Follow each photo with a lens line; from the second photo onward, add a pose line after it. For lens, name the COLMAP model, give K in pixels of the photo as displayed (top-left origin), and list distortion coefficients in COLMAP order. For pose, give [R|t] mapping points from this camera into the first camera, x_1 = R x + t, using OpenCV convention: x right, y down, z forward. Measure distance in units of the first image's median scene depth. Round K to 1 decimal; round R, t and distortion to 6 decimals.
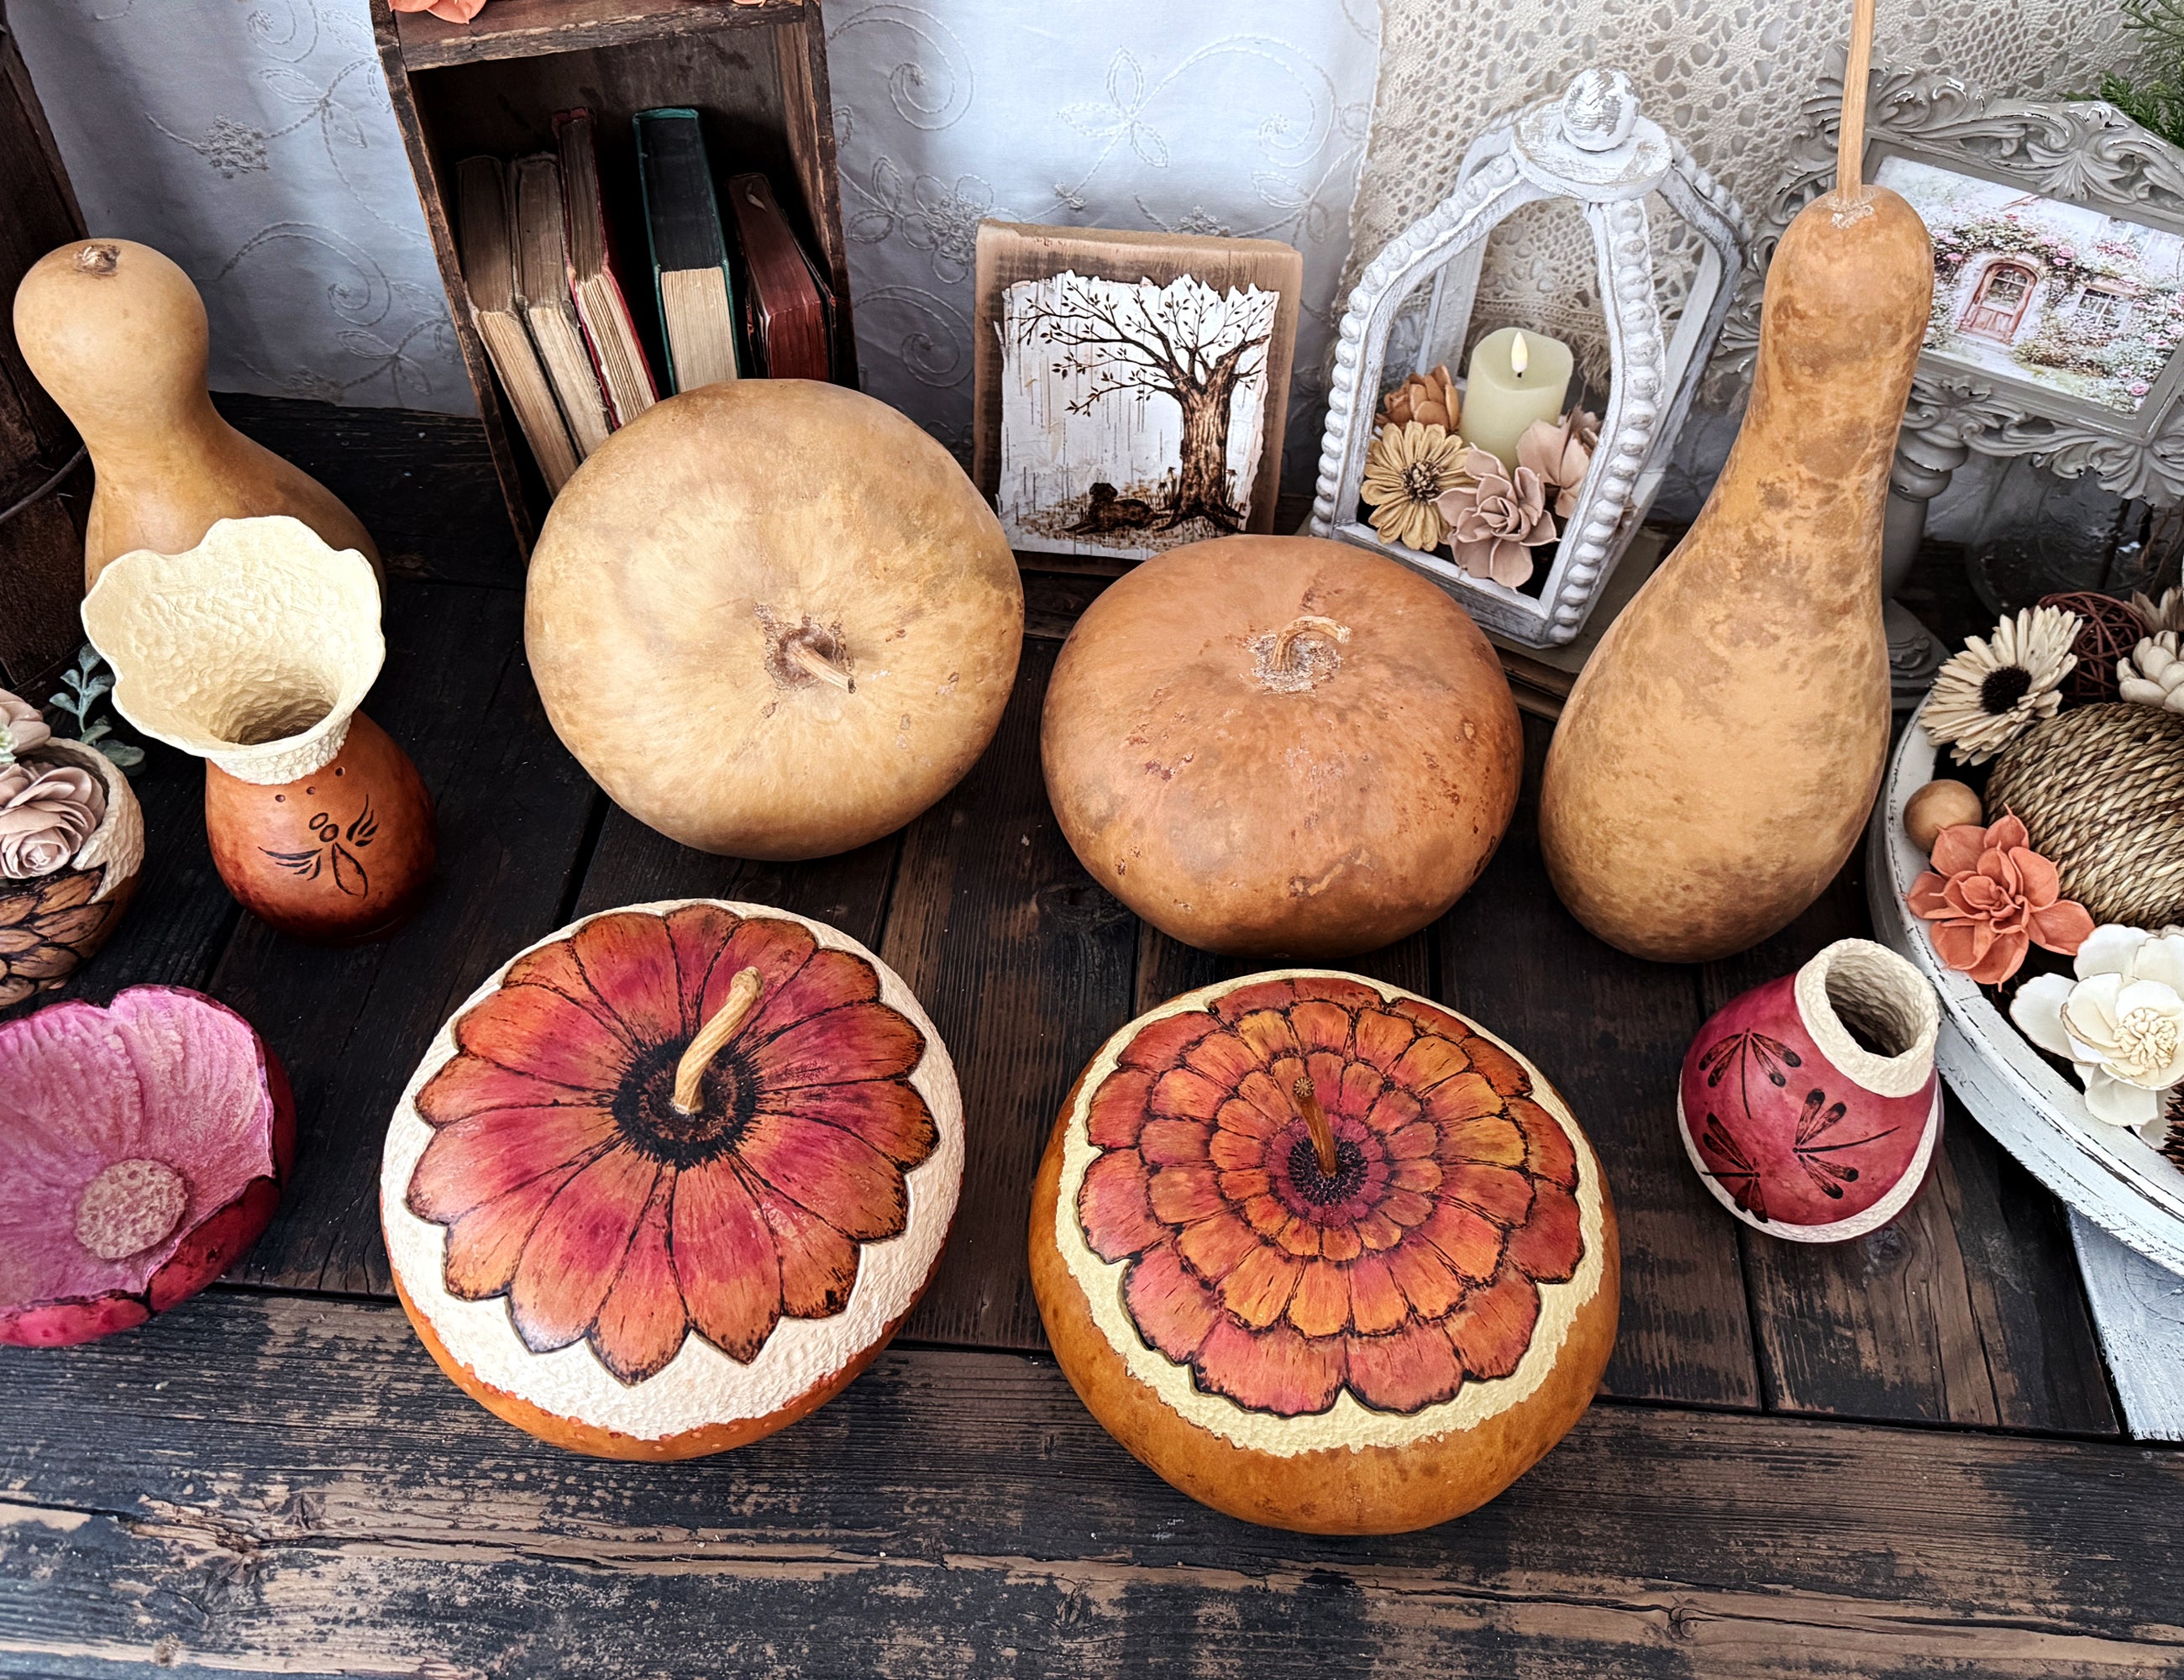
lens RADIAL K [[1811.0, 0, 1092.0], [0, 1811.0, 840.0], [0, 0, 1]] dist [0.107504, -0.168112]
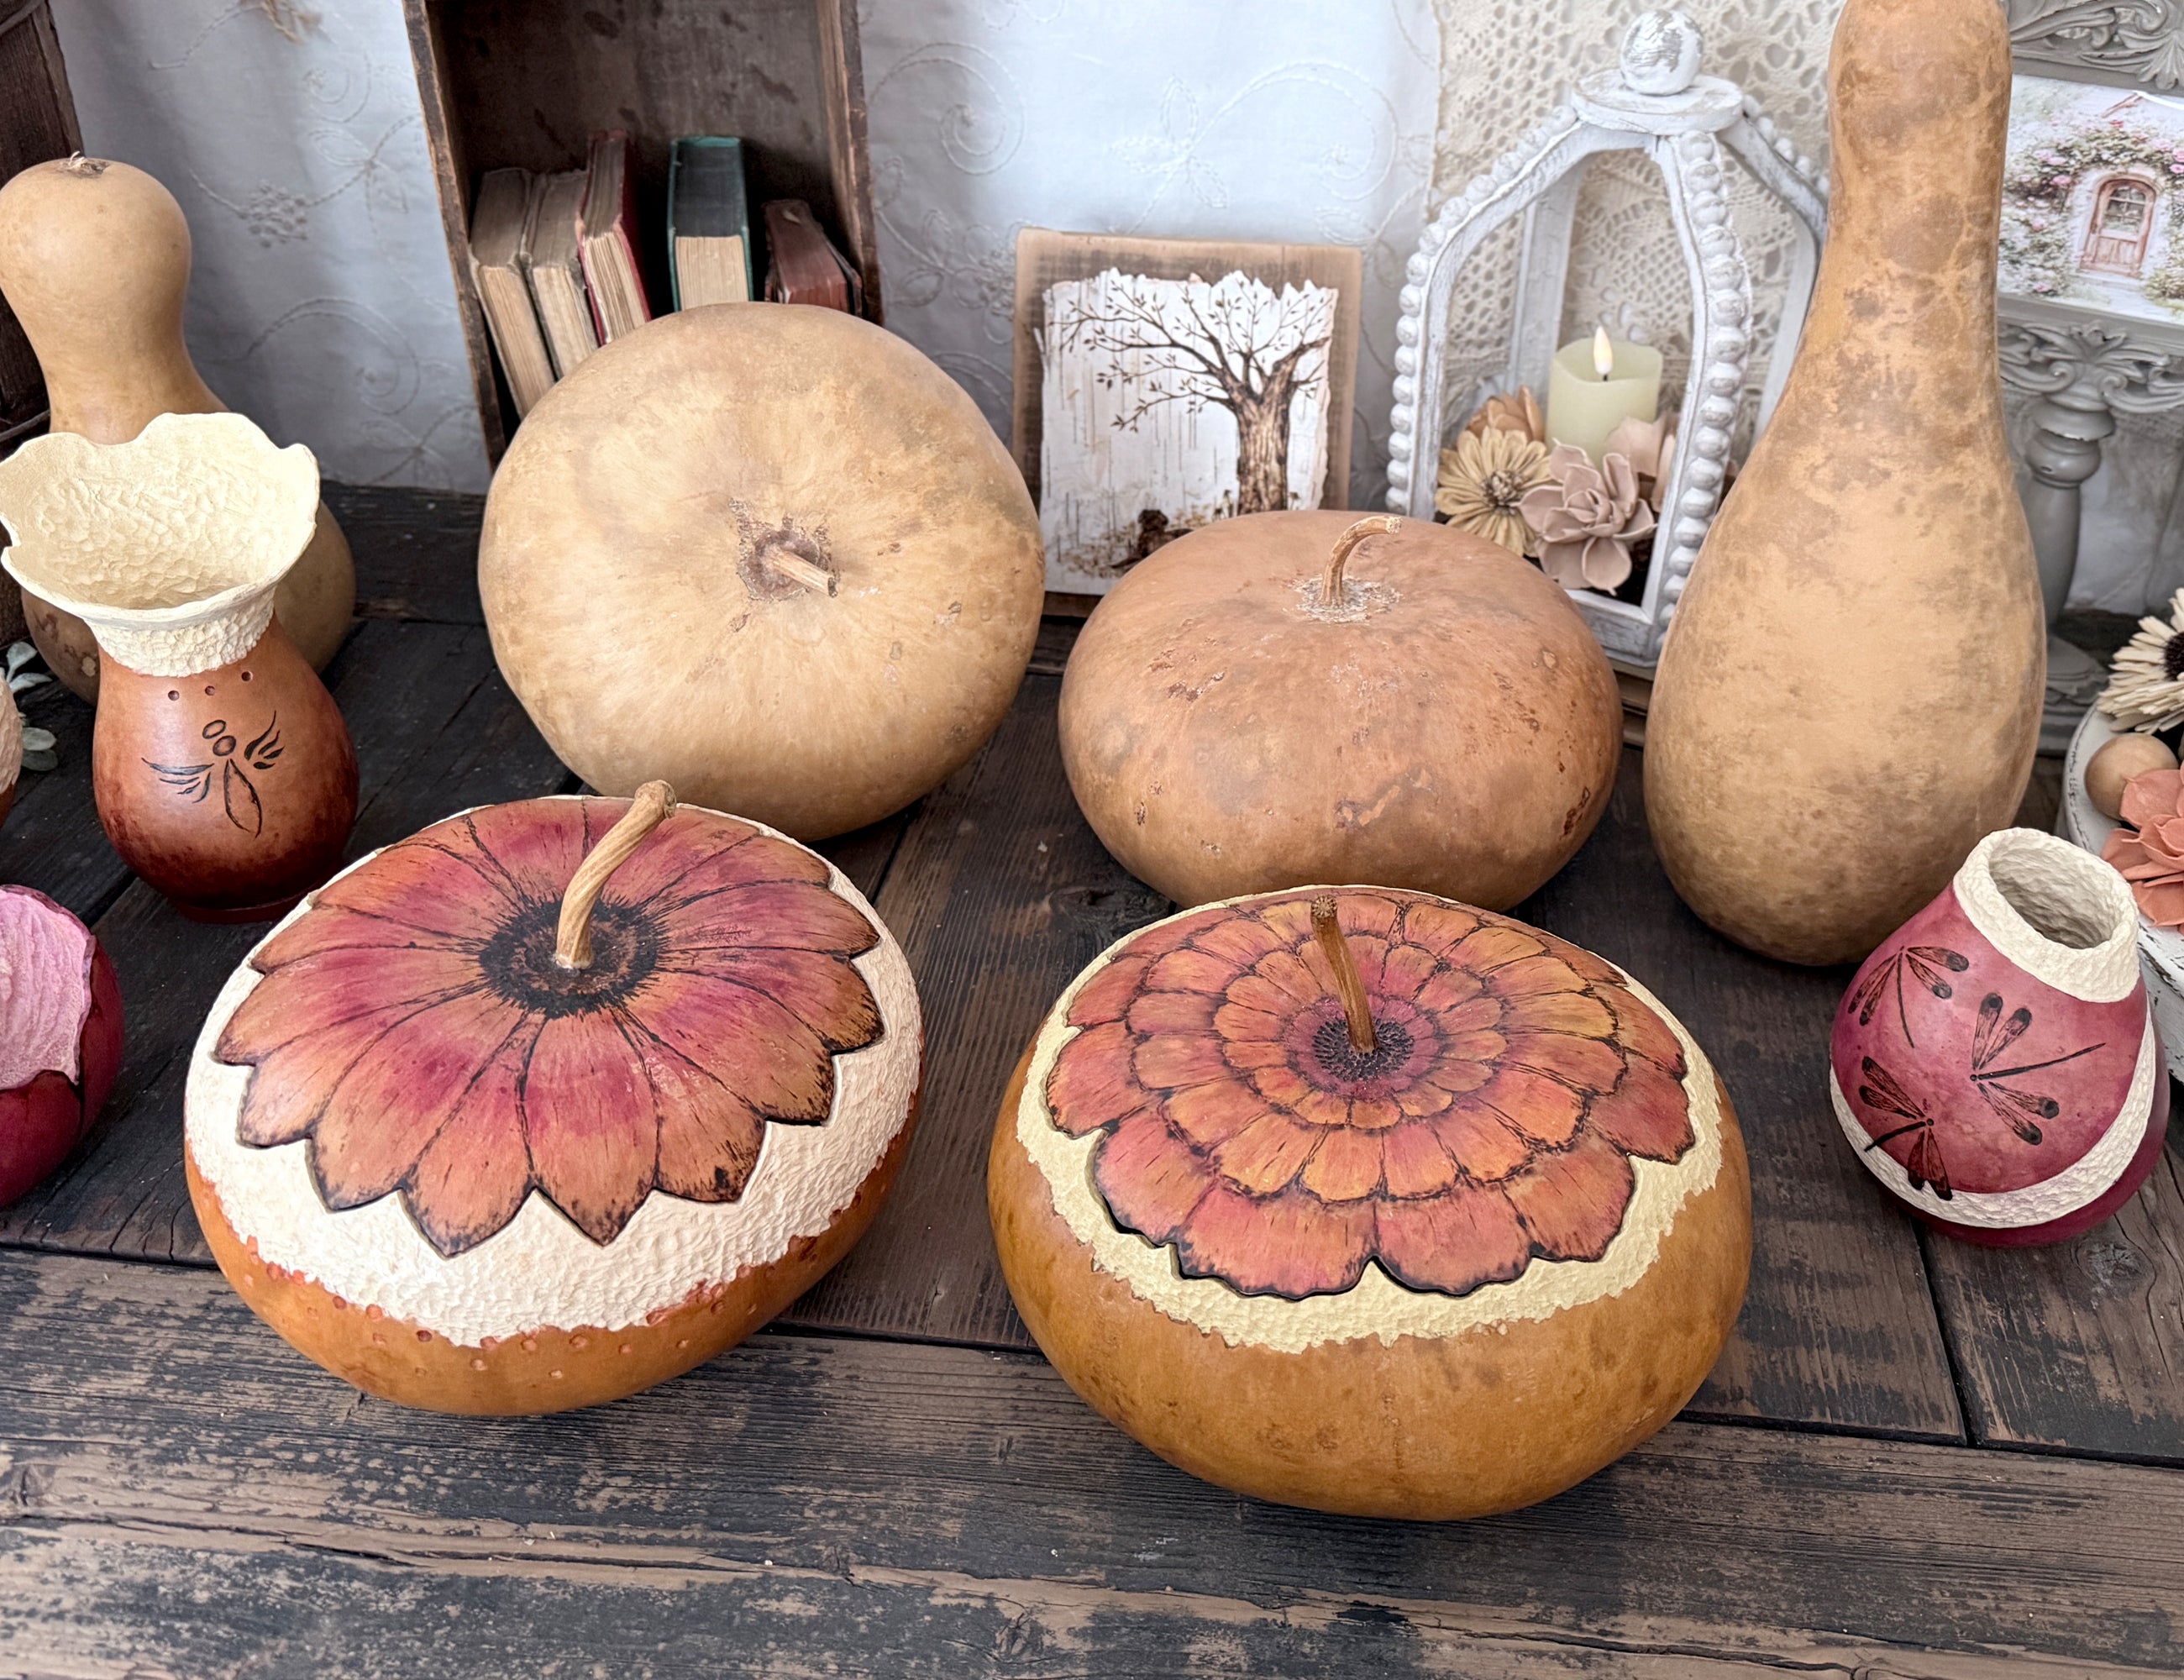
lens RADIAL K [[1995.5, 0, 1156.7], [0, 1995.5, 811.2], [0, 0, 1]] dist [0.072186, -0.091836]
pose [[0.998638, 0.005310, -0.051895, 0.079403], [-0.021087, 0.950998, -0.308476, 0.331638], [0.047715, 0.309151, 0.949815, 0.132295]]
